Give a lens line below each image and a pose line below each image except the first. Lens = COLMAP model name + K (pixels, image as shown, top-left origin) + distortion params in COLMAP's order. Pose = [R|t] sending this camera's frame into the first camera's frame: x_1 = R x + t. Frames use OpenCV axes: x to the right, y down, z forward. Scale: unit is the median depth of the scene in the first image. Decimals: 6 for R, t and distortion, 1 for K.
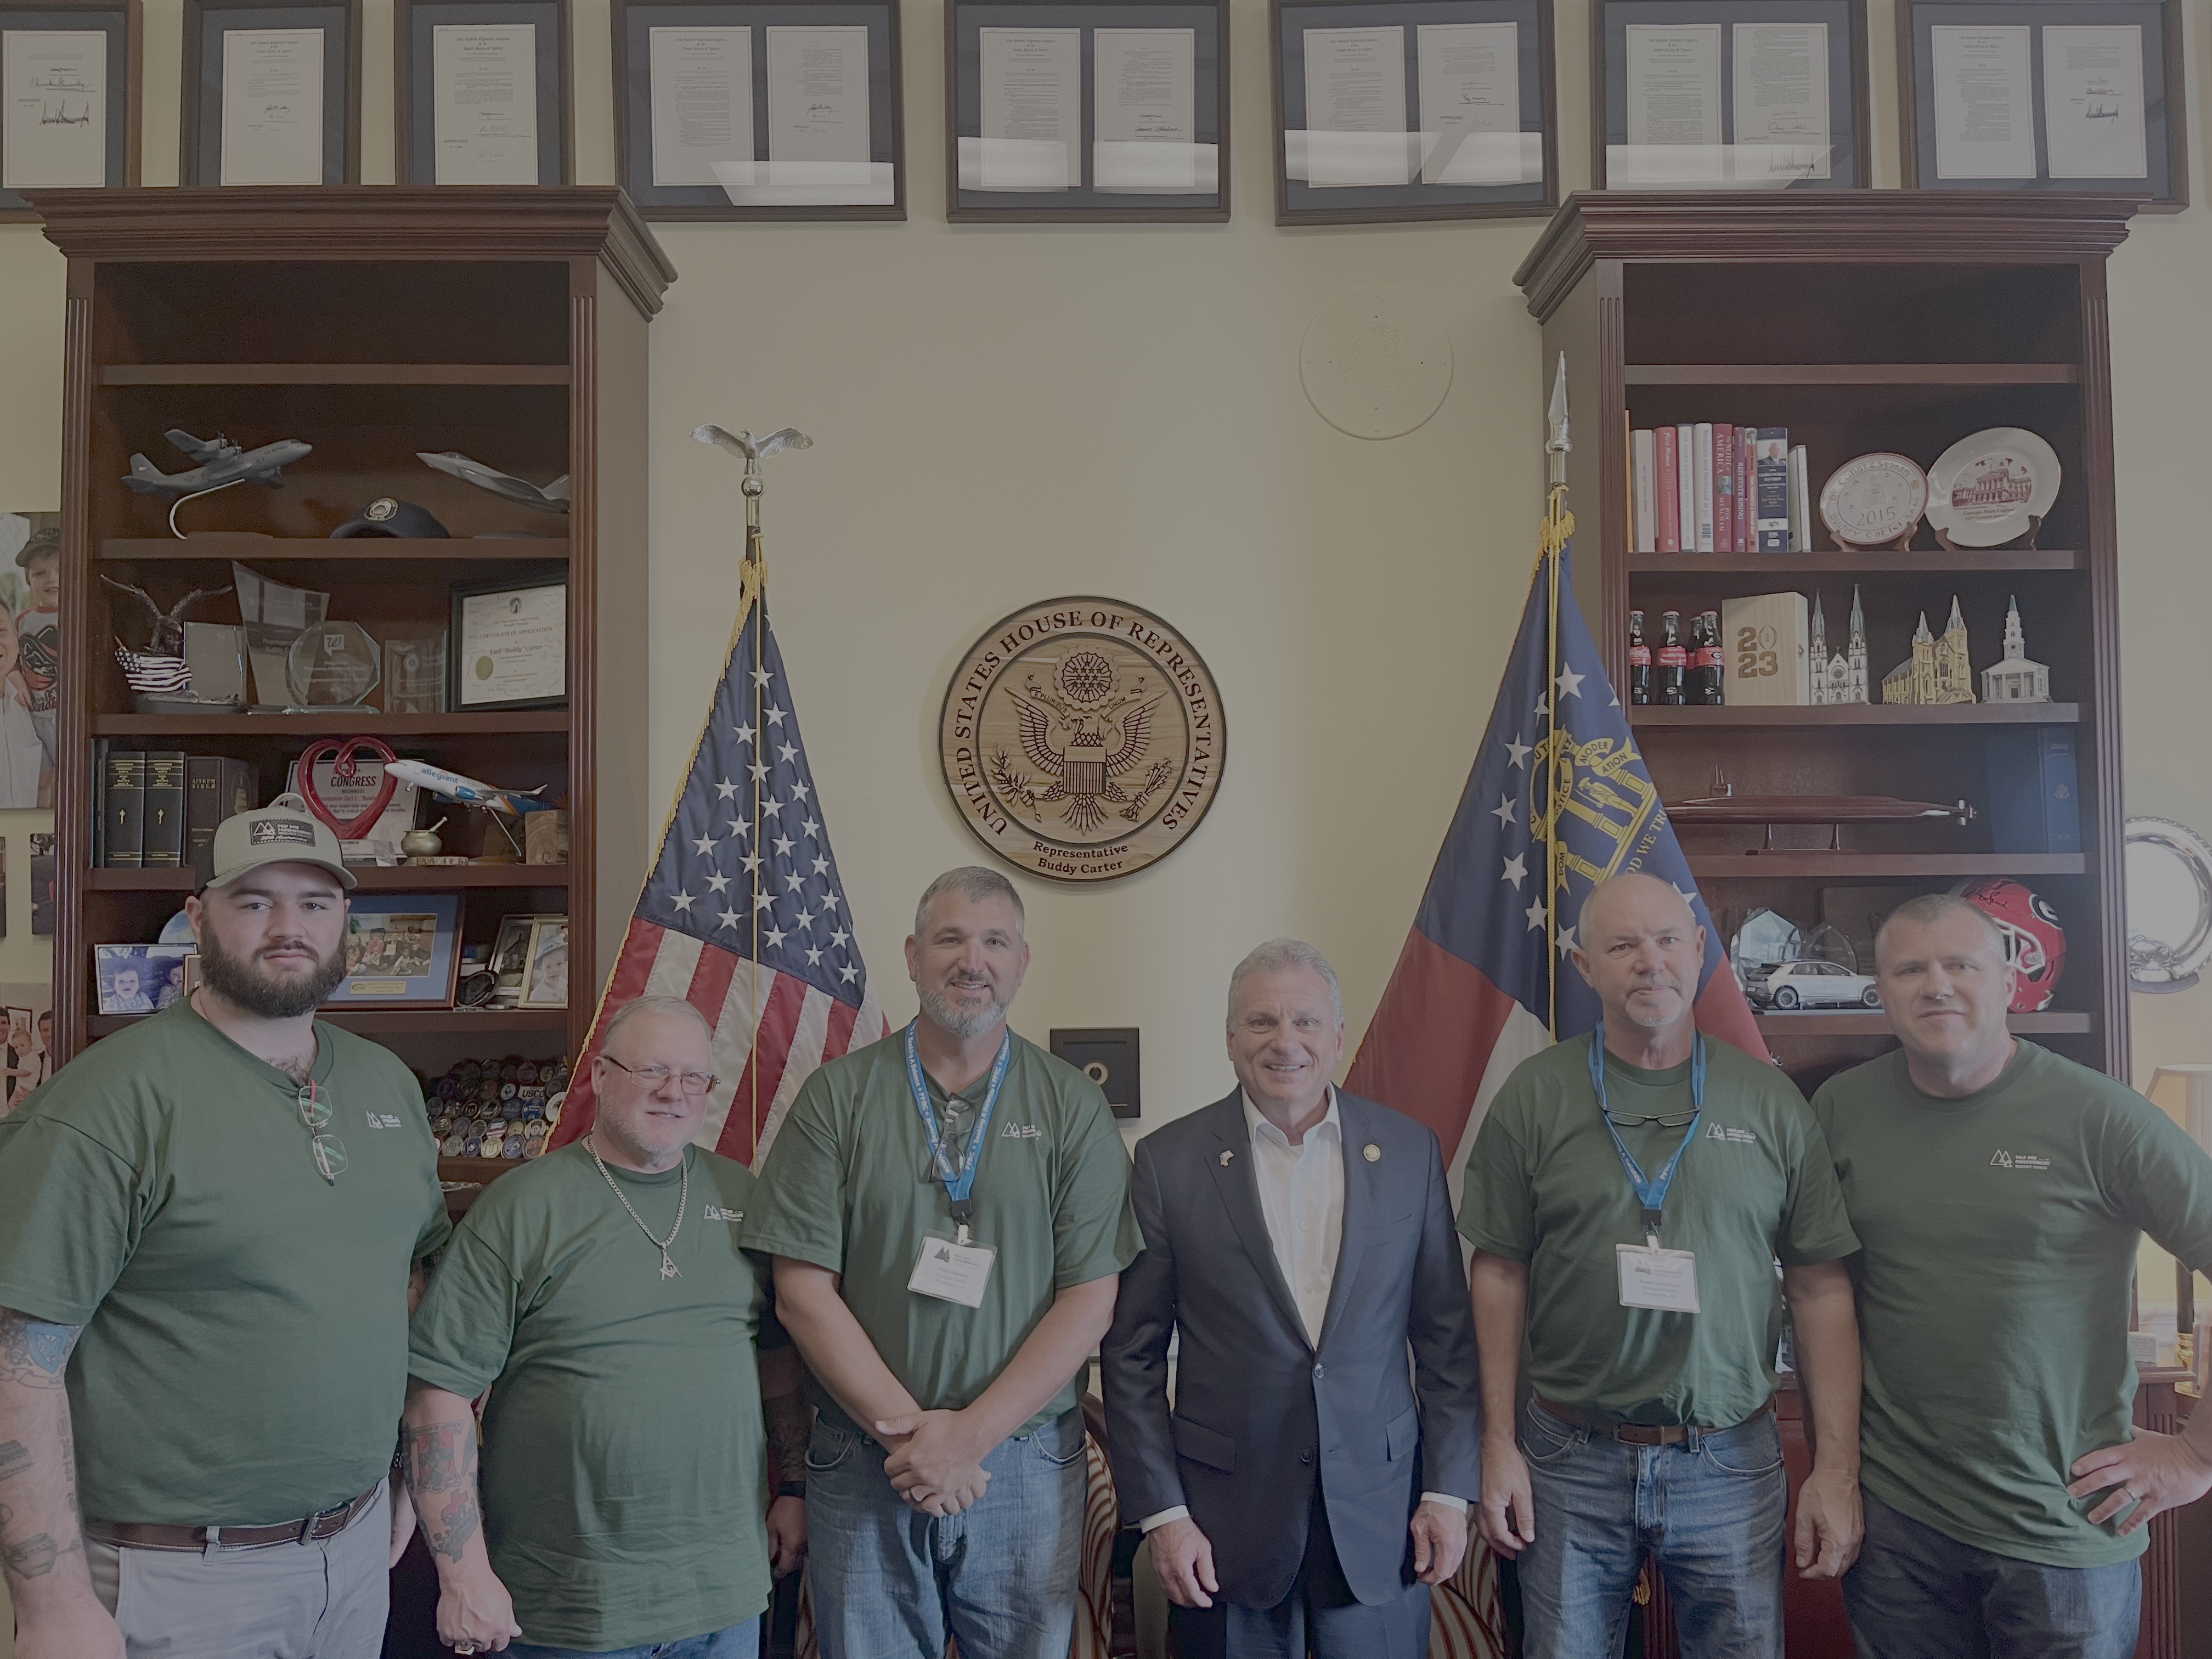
lens RADIAL K [[1894.9, 0, 1148.6], [0, 1894.9, 826.3], [0, 0, 1]] dist [0.035538, -0.040190]
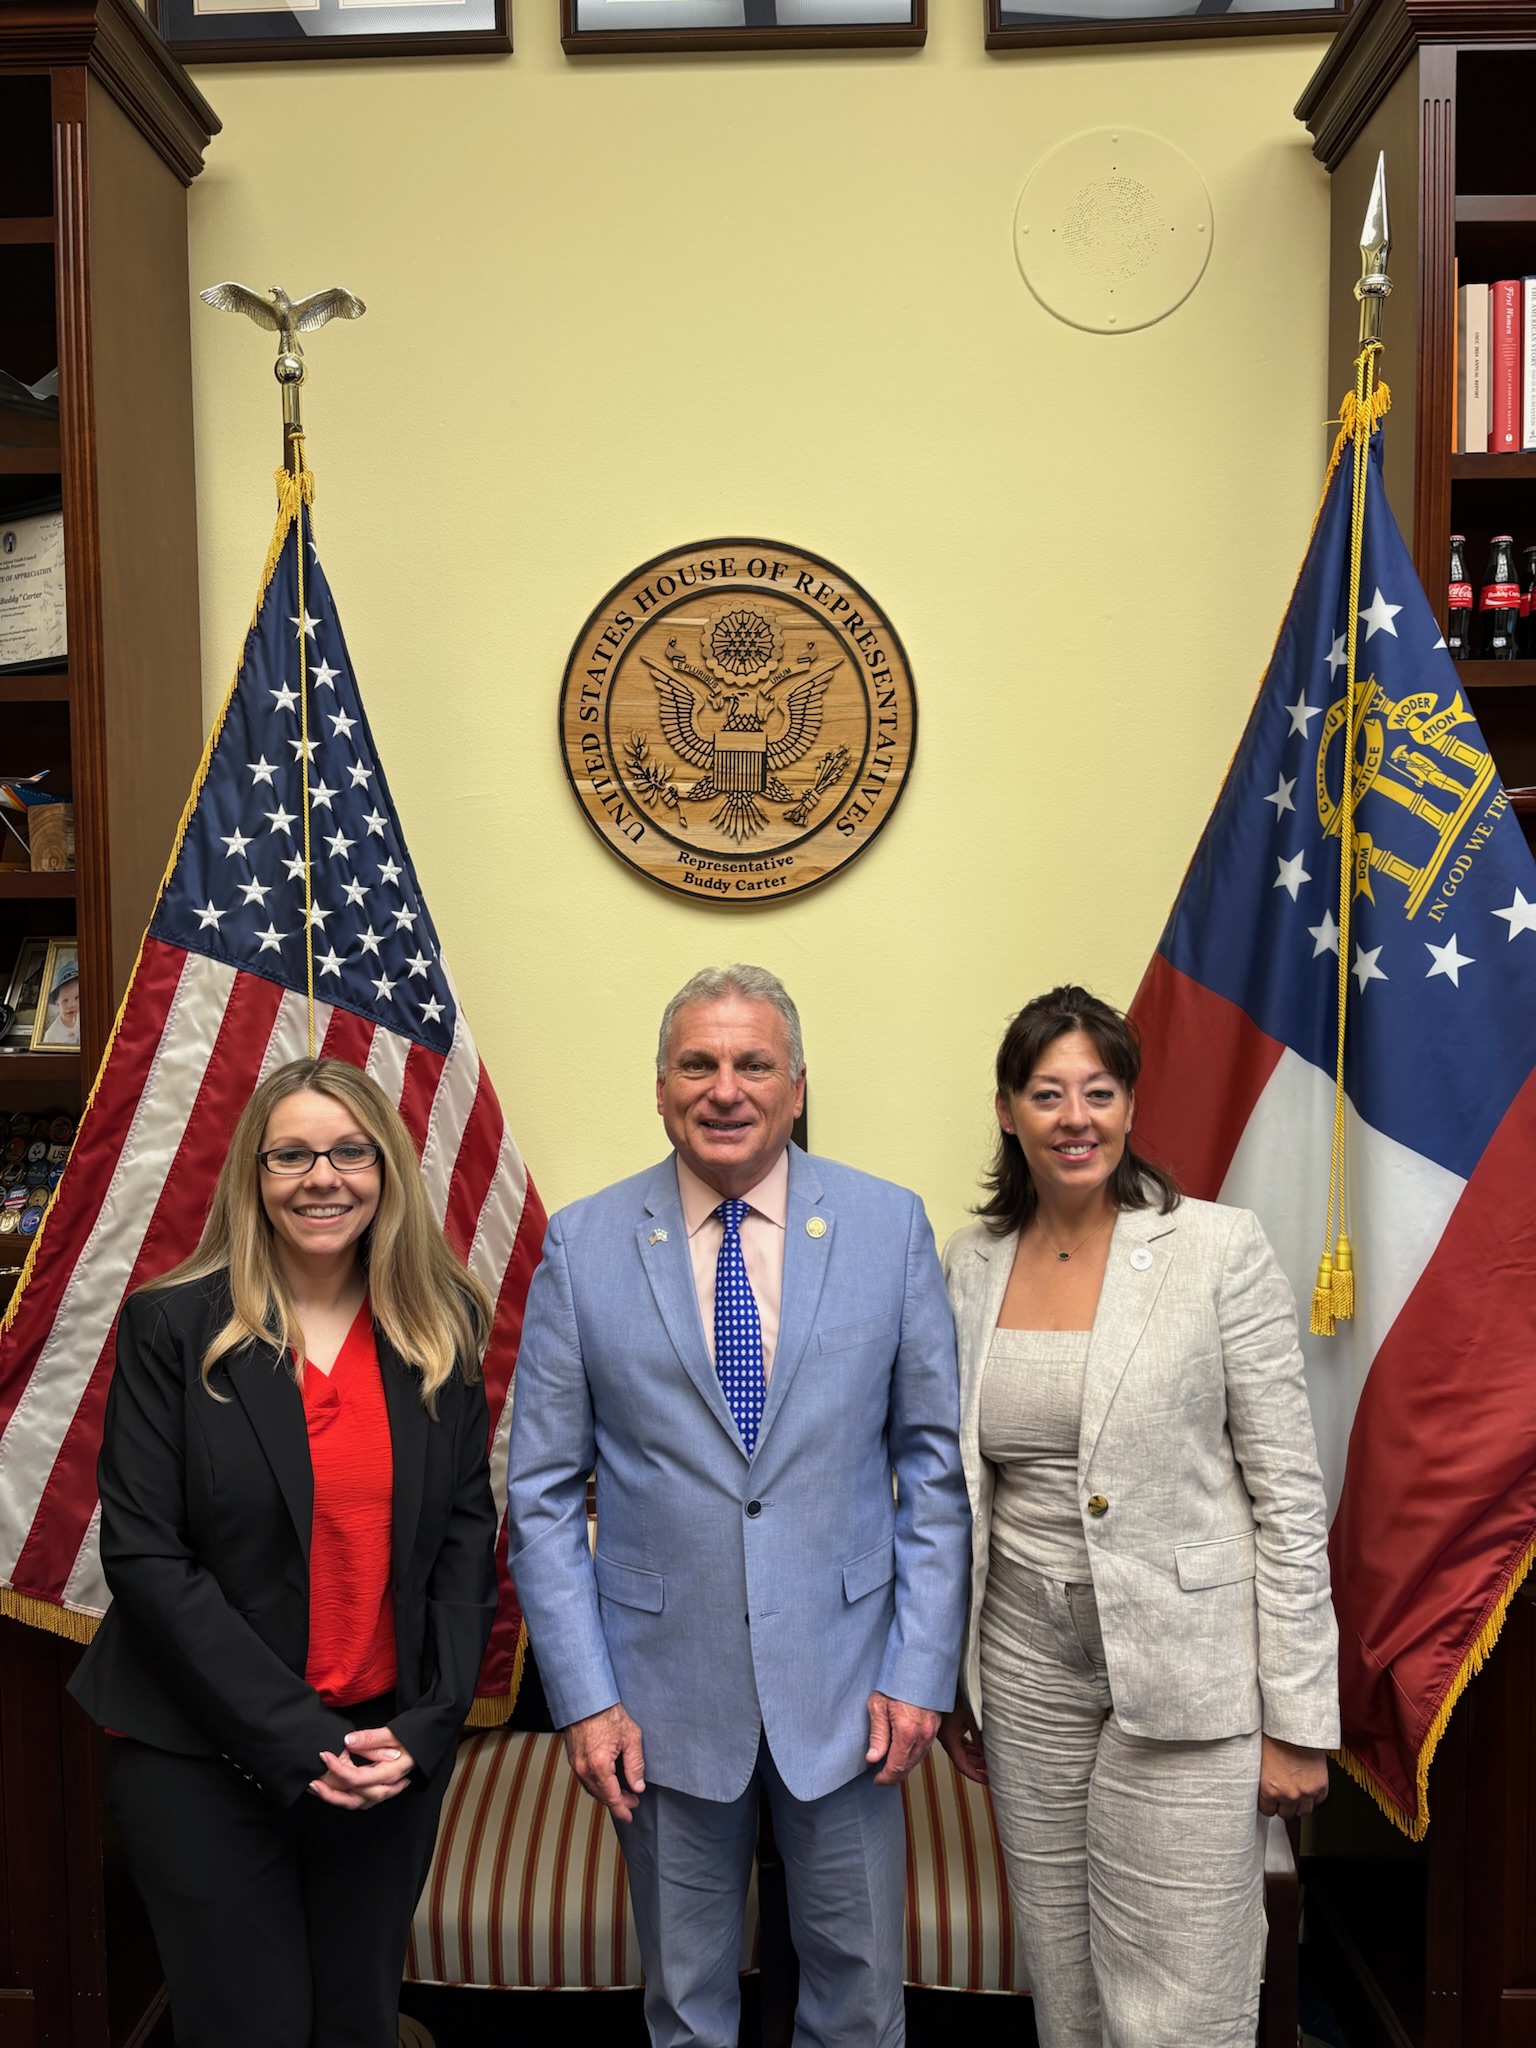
lens RADIAL K [[1751.6, 0, 776.5], [0, 1751.6, 1068.5], [0, 0, 1]] dist [0.032752, -0.052887]
pose [[0.998749, 0.004235, -0.049820, 0.021074], [0.000854, 0.994815, 0.101696, 0.026541], [0.049992, -0.101611, 0.993567, 0.269414]]
